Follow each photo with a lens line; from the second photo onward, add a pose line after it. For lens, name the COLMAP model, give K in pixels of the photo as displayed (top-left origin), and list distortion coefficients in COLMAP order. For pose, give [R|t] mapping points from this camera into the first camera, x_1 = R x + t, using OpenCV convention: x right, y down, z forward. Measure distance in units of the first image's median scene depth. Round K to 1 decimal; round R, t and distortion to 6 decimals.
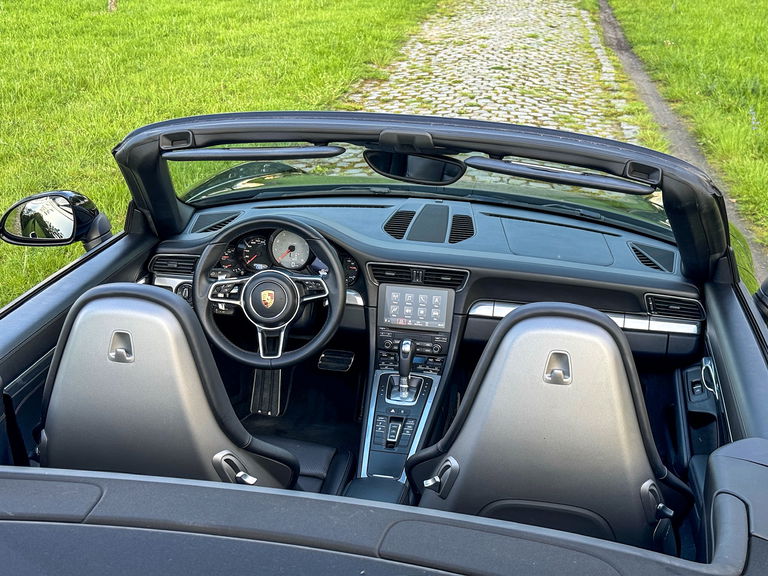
lens RADIAL K [[1068.4, 0, 386.4], [0, 1068.4, 288.4], [0, 0, 1]] dist [0.130152, 0.000000]
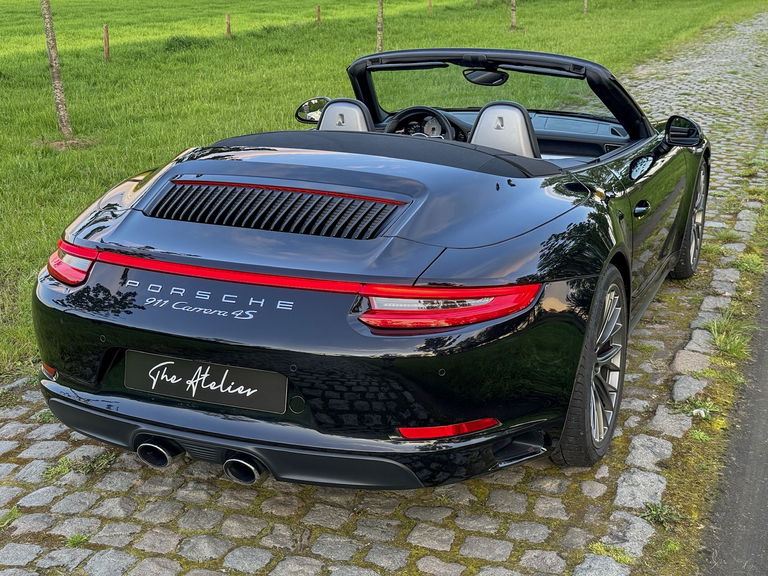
lens RADIAL K [[1073.9, 0, 382.4], [0, 1073.9, 289.4], [0, 0, 1]] dist [0.097159, 0.000000]
pose [[0.970212, 0.037449, -0.239347, 0.354570], [-0.051449, 0.997294, -0.052515, 0.425554], [0.236733, 0.063265, 0.969513, -1.070031]]
